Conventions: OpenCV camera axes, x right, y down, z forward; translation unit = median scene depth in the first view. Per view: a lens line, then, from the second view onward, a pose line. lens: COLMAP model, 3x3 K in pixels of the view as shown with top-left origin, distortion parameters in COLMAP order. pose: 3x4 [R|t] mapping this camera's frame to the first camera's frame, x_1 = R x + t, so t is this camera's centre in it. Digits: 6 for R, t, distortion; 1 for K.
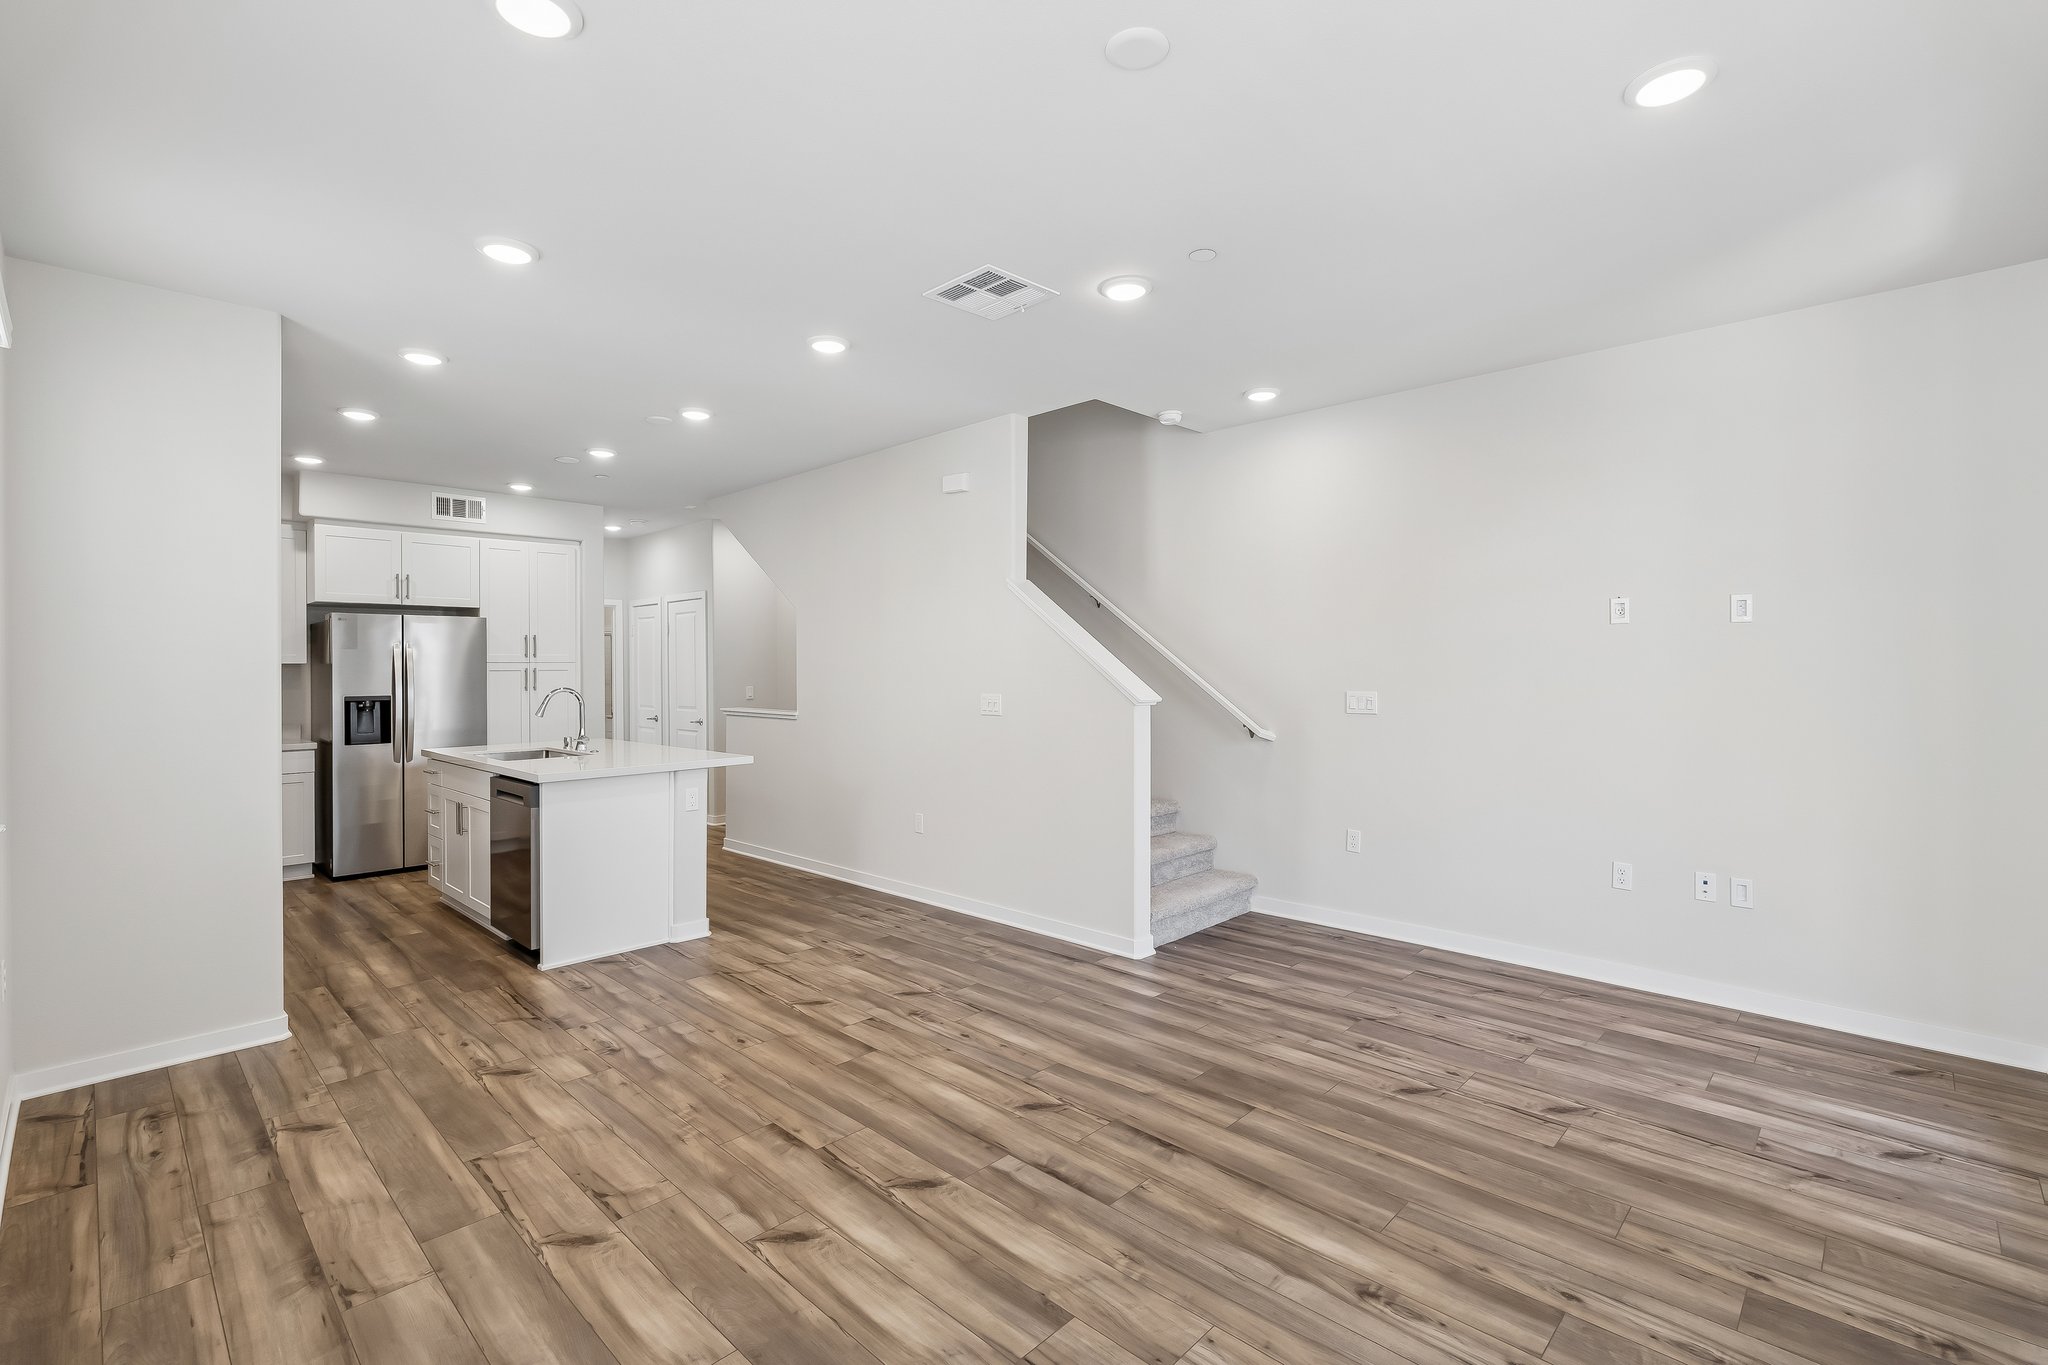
lens RADIAL K [[911.5, 0, 1013.0], [0, 911.5, 669.0], [0, 0, 1]] dist [-0.000983, 0.000184]
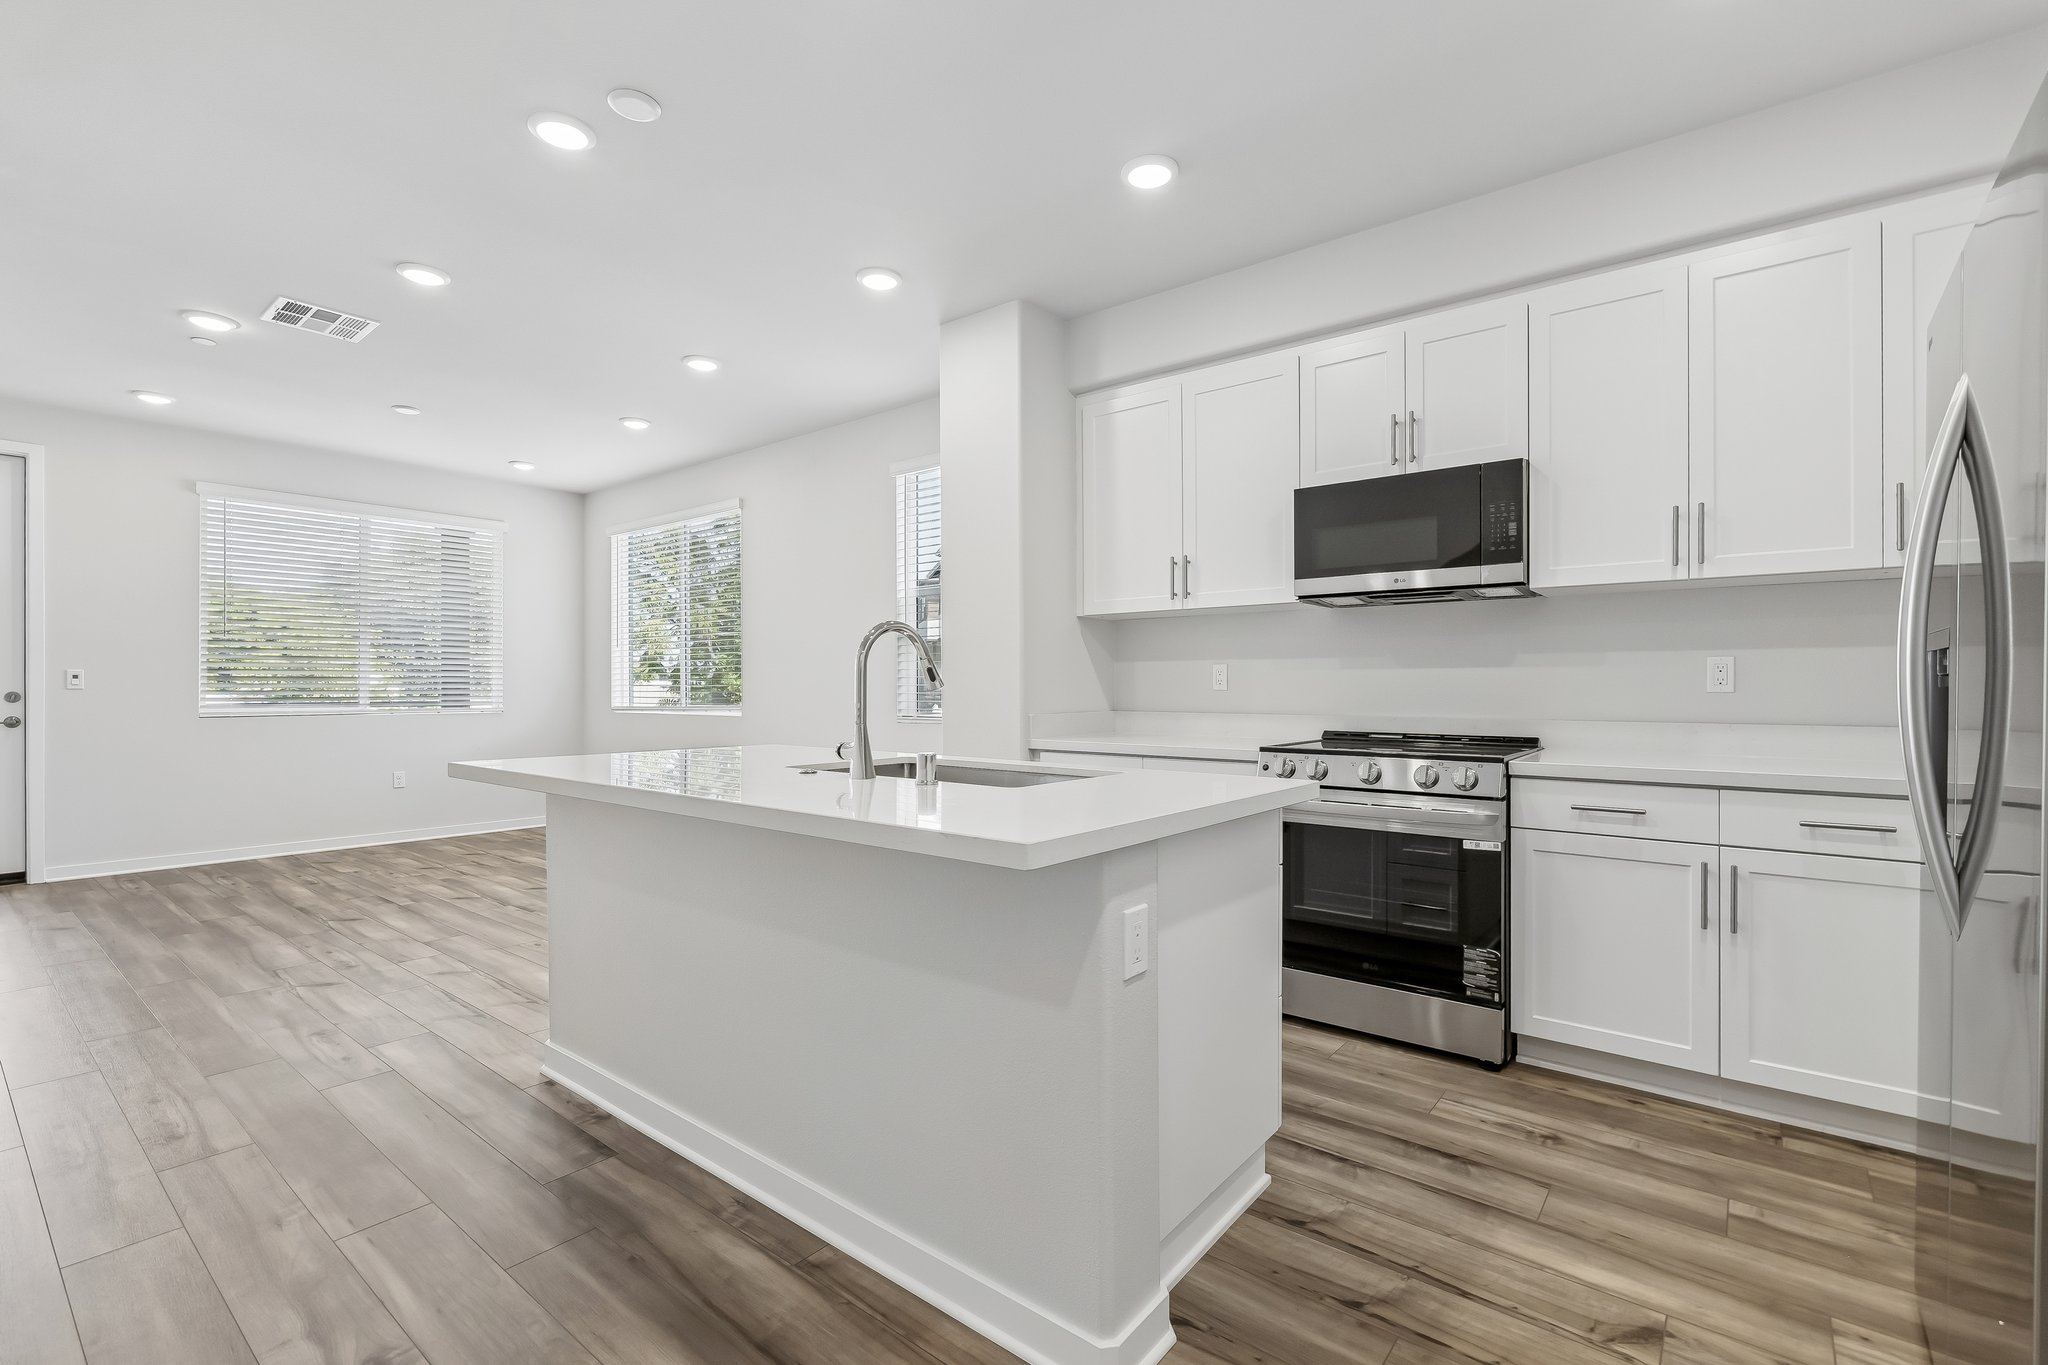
lens RADIAL K [[907.9, 0, 1019.7], [0, 907.9, 690.0], [0, 0, 1]] dist [-0.003506, -0.000316]
pose [[-0.994485, 0.007585, -0.104600, -0.716231], [0.006881, 0.999951, 0.007092, 0.068390], [0.104649, 0.006334, -0.994489, 2.000879]]
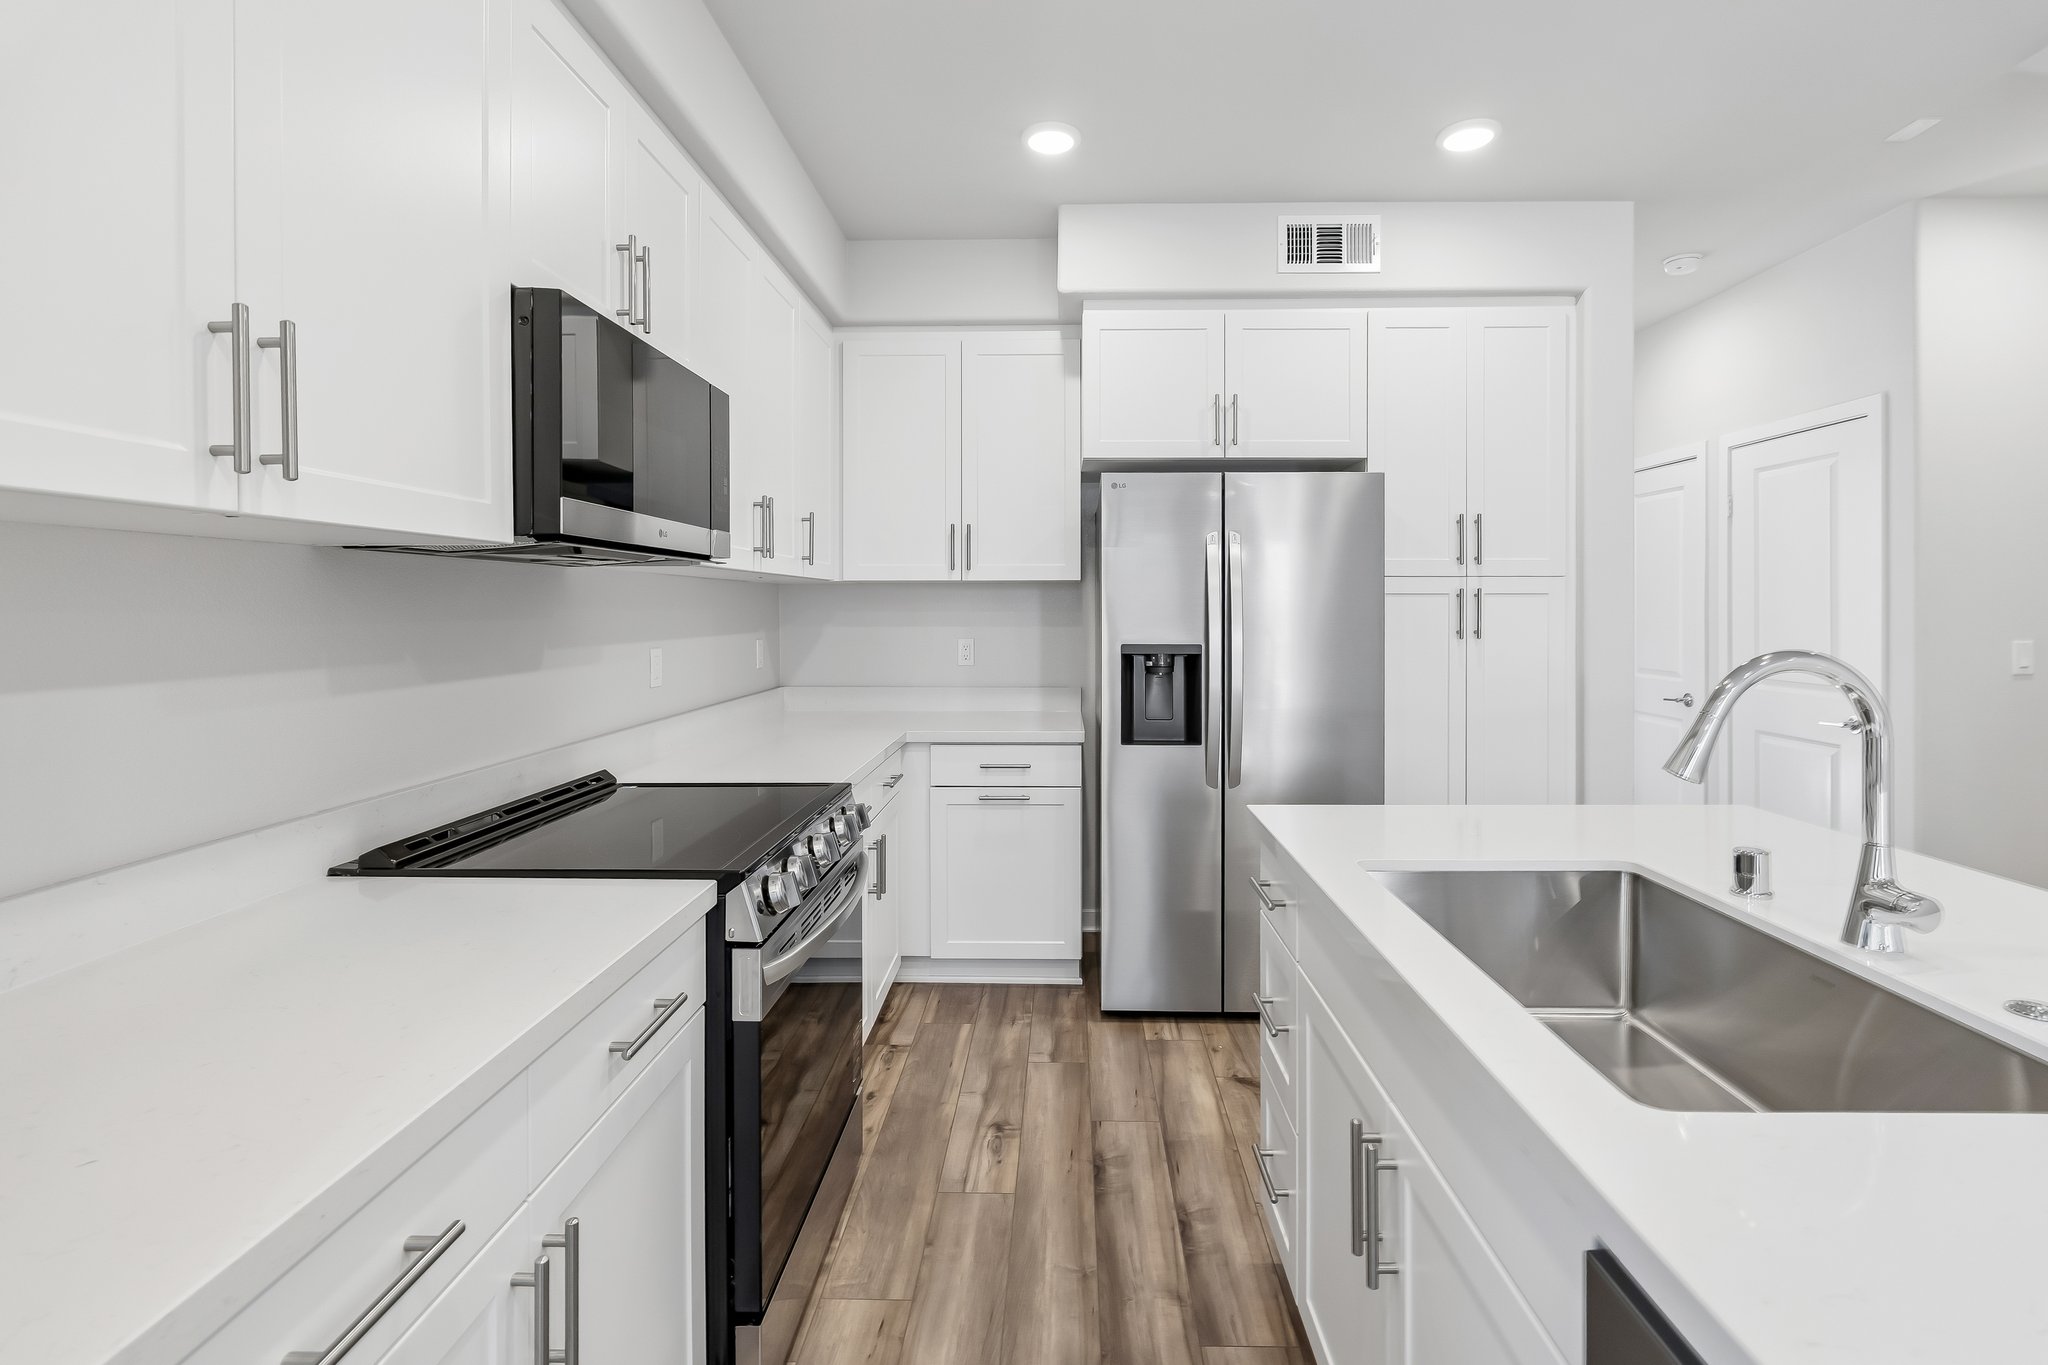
lens RADIAL K [[930.6, 0, 1053.4], [0, 930.6, 613.4], [0, 0, 1]] dist [-0.004091, -0.000483]
pose [[0.688585, 0.008397, -0.725107, -0.642661], [-0.001984, 0.999951, 0.009696, 0.013762], [0.725153, -0.005238, 0.688568, 1.020067]]
